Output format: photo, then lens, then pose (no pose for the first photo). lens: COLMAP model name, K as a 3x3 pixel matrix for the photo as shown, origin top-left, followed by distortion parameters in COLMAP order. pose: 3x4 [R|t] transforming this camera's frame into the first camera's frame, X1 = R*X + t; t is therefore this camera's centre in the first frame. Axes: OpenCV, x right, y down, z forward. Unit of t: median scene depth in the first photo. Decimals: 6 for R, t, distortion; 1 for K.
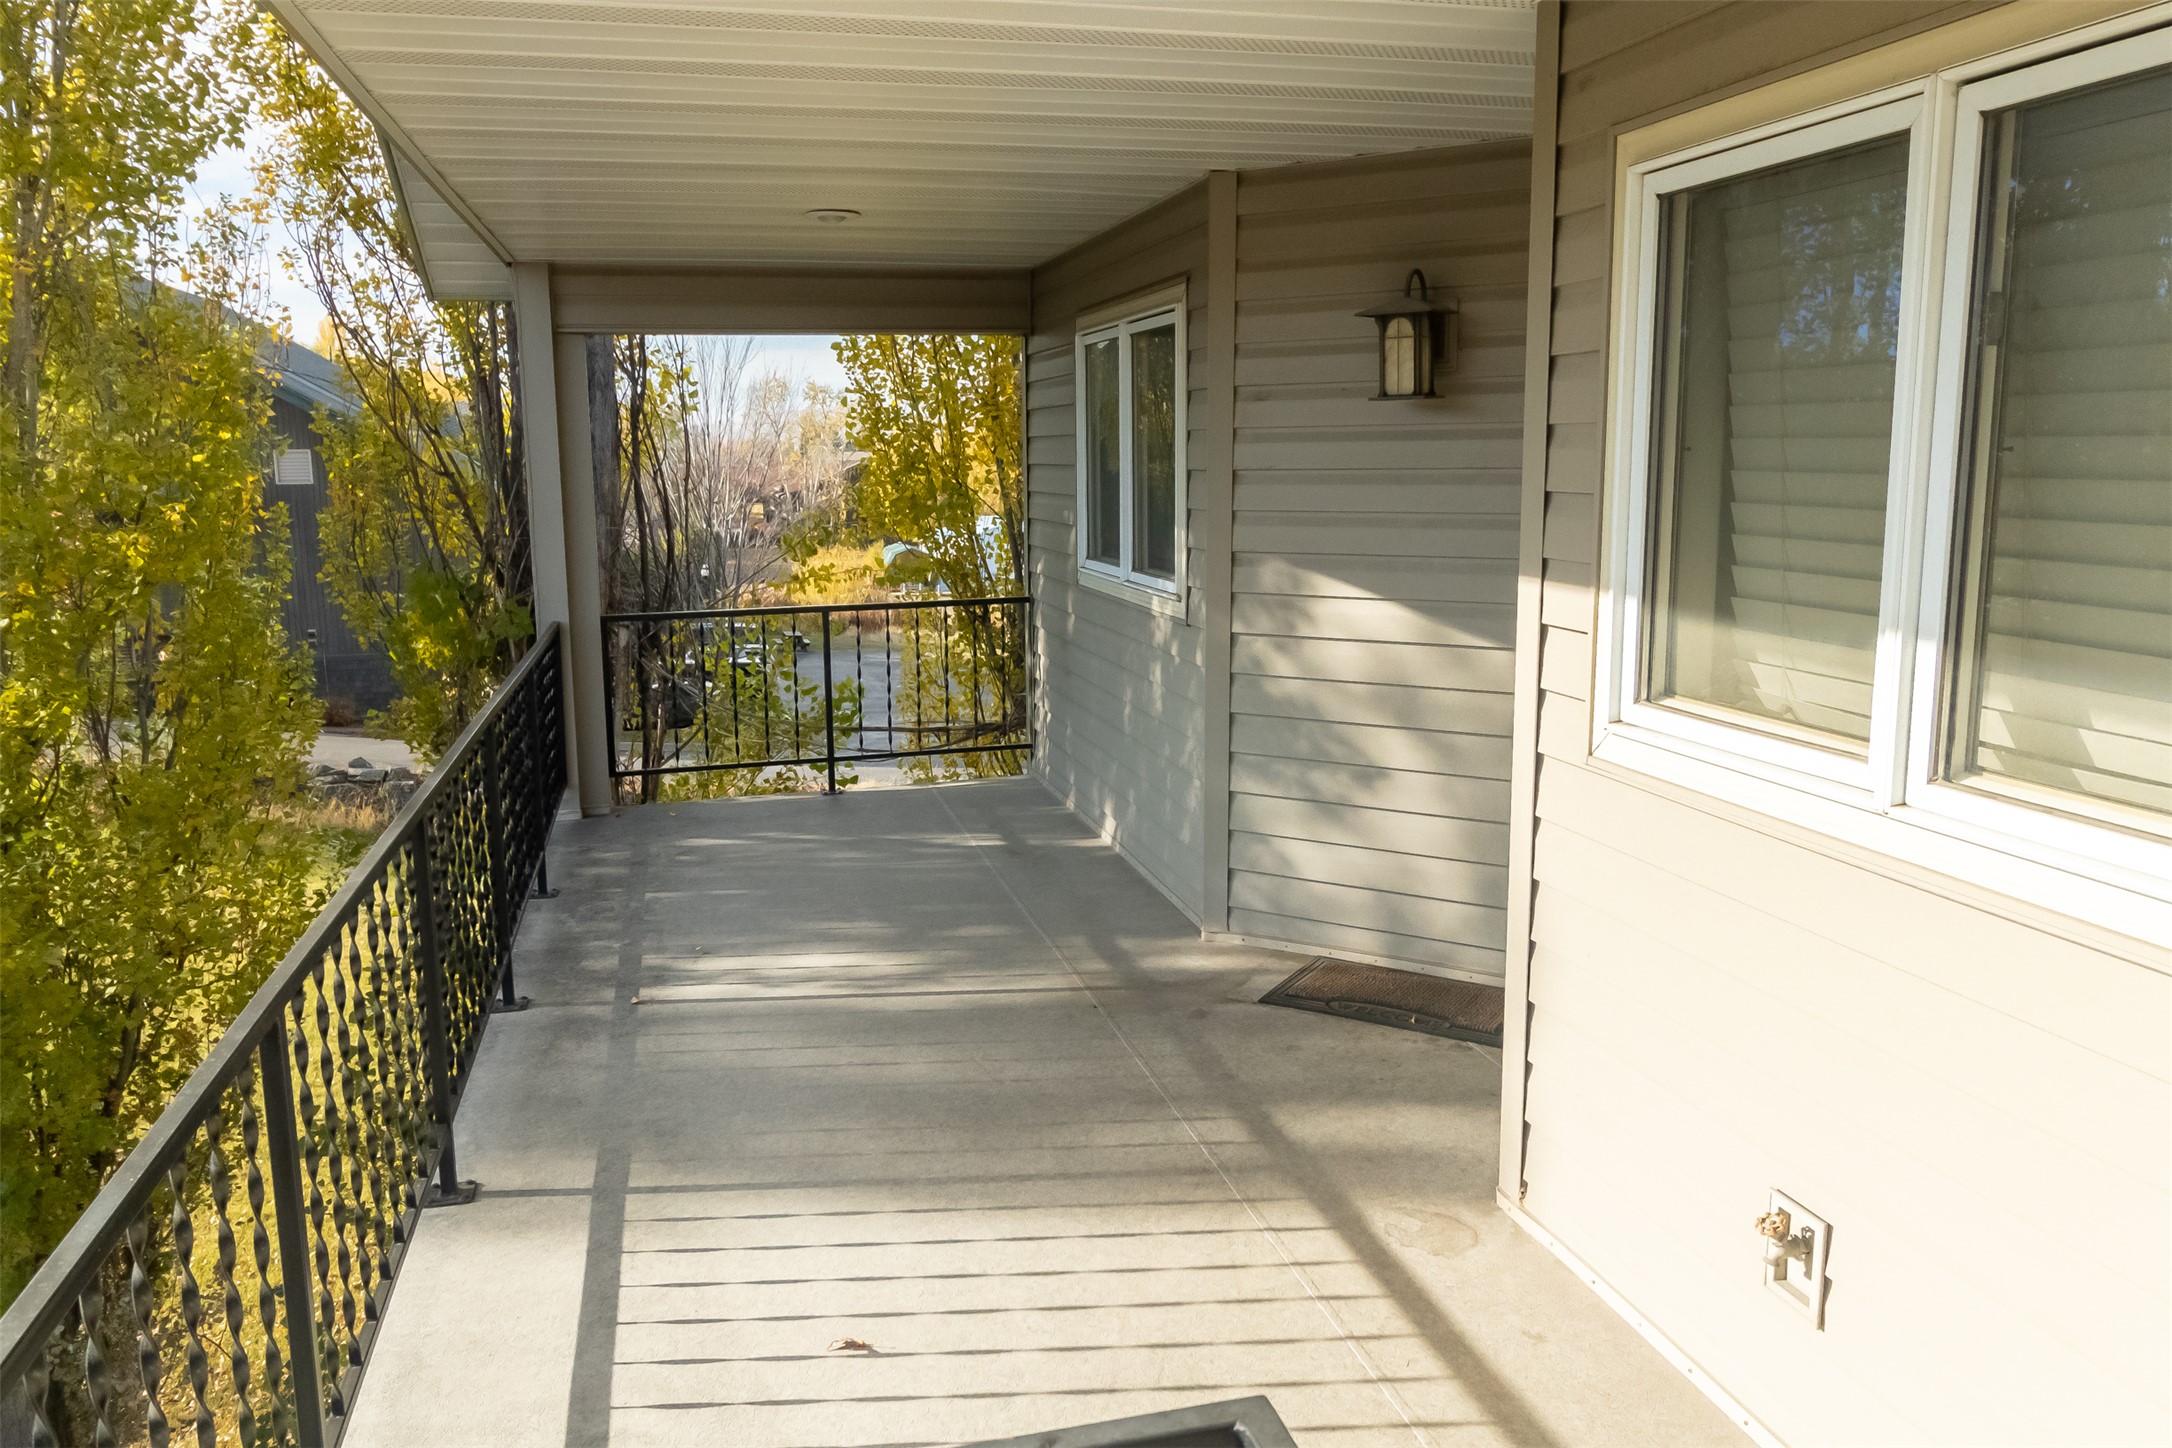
lens RADIAL K [[1592.0, 0, 1078.2], [0, 1592.0, 683.9], [0, 0, 1]] dist [0.036468, -0.000929]
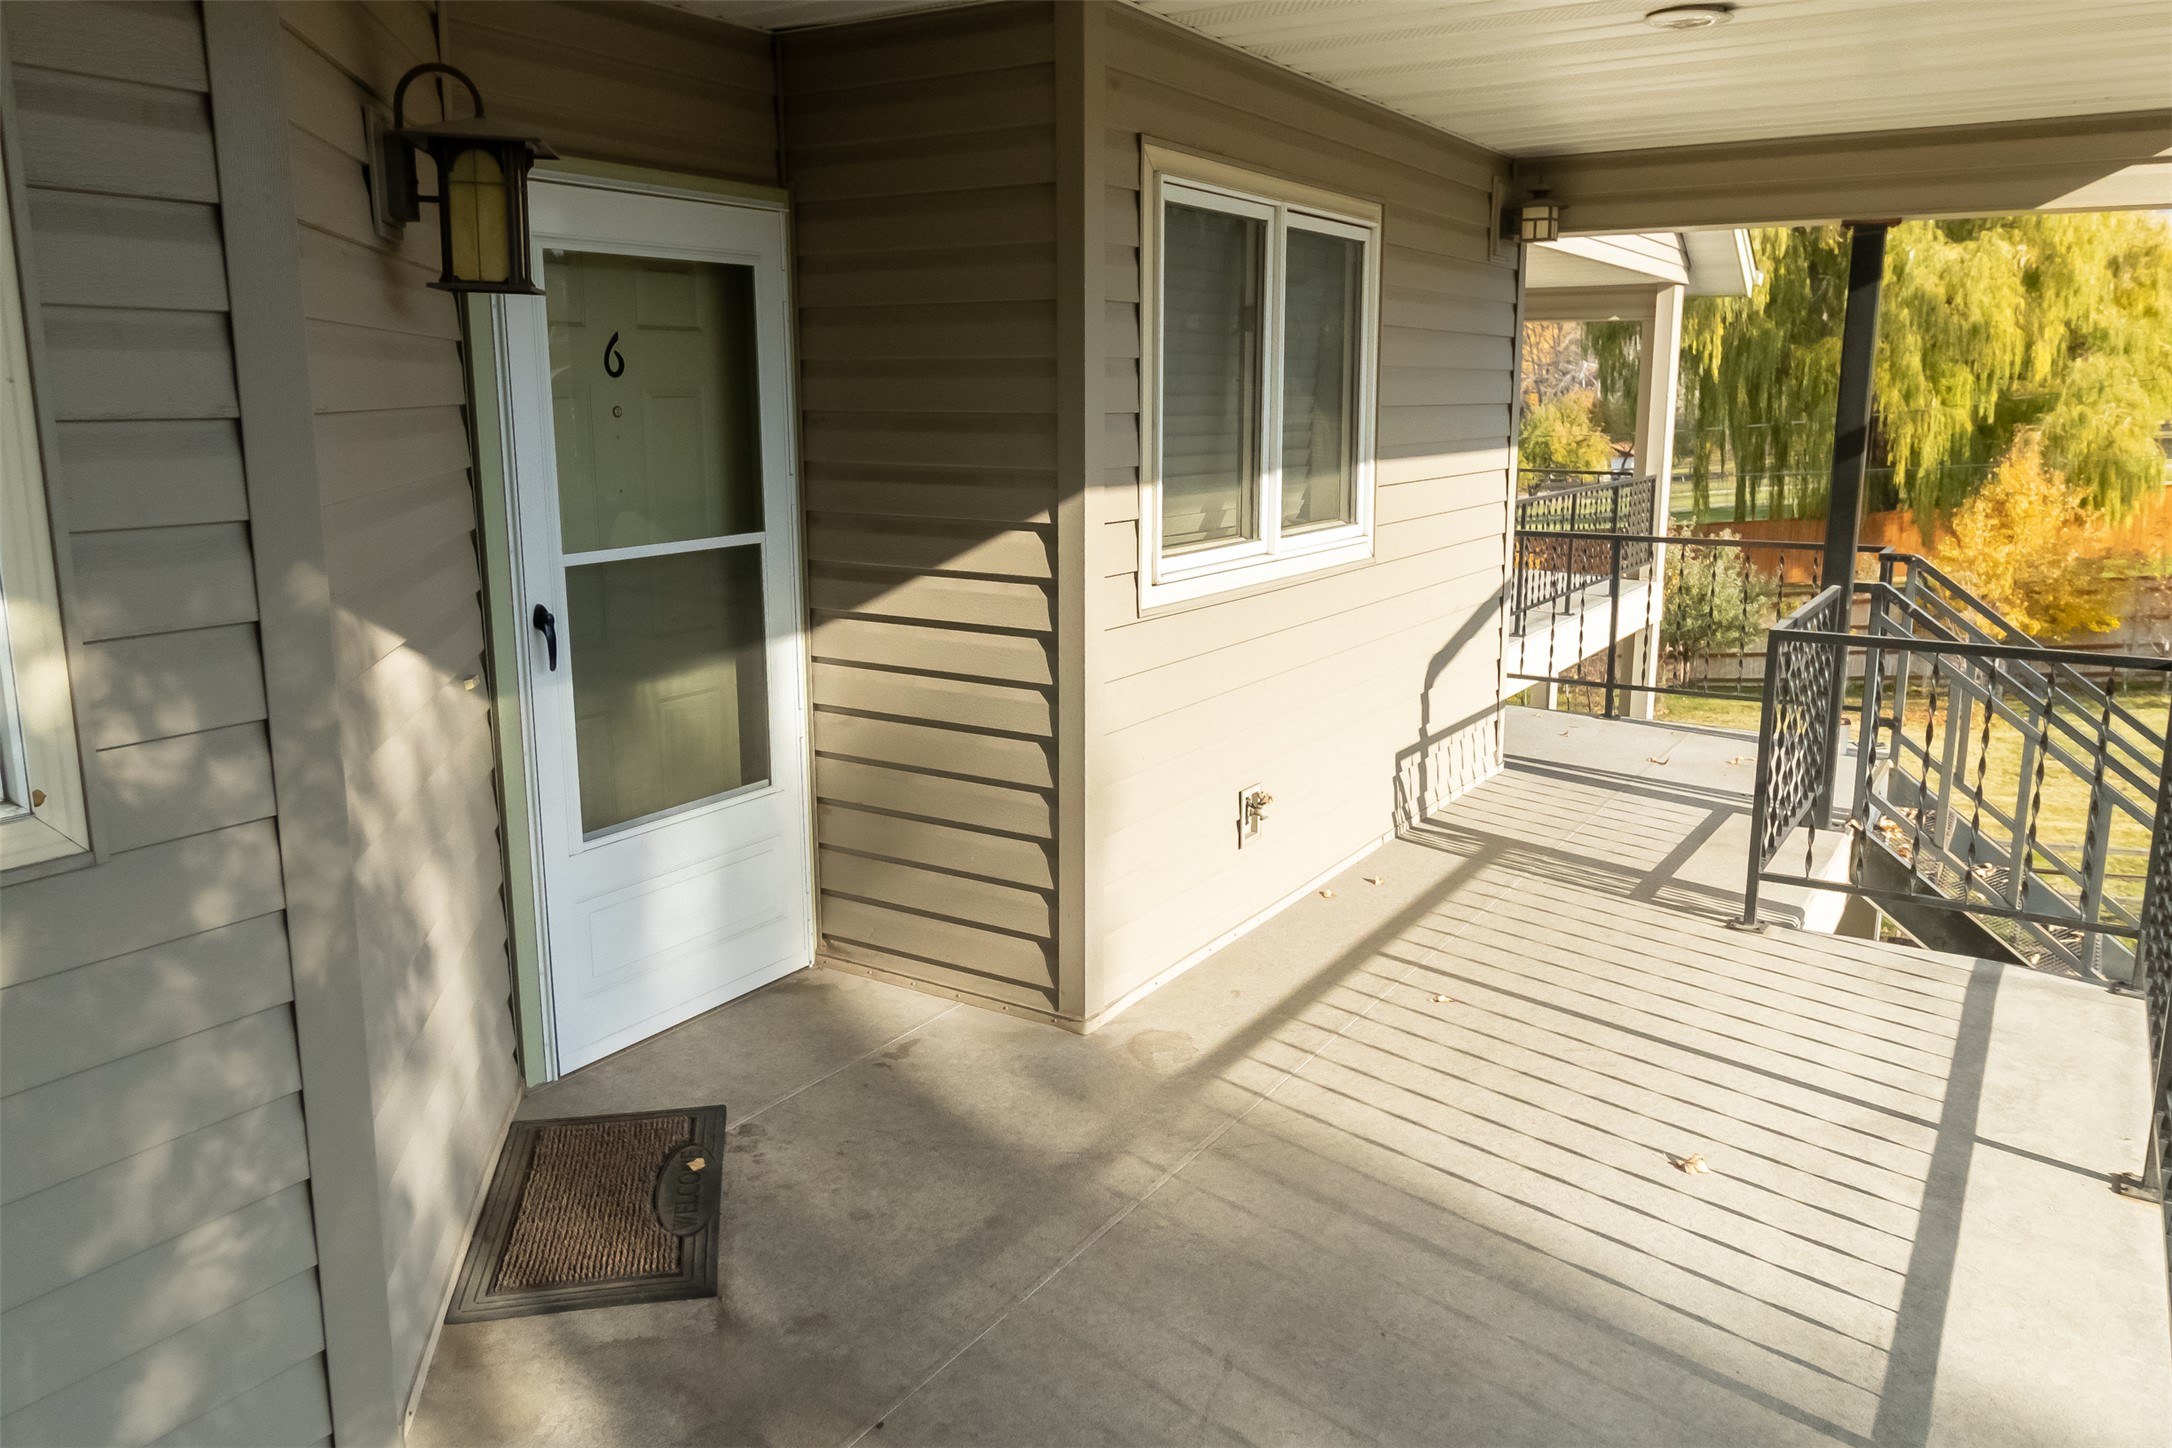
lens RADIAL K [[1592.0, 0, 1078.2], [0, 1592.0, 683.9], [0, 0, 1]] dist [0.036468, -0.000929]
pose [[-0.688705, -0.128586, 0.713549, -0.573753], [0.109801, 0.954300, 0.277949, -0.261823], [-0.716680, 0.269773, -0.643112, 1.829411]]
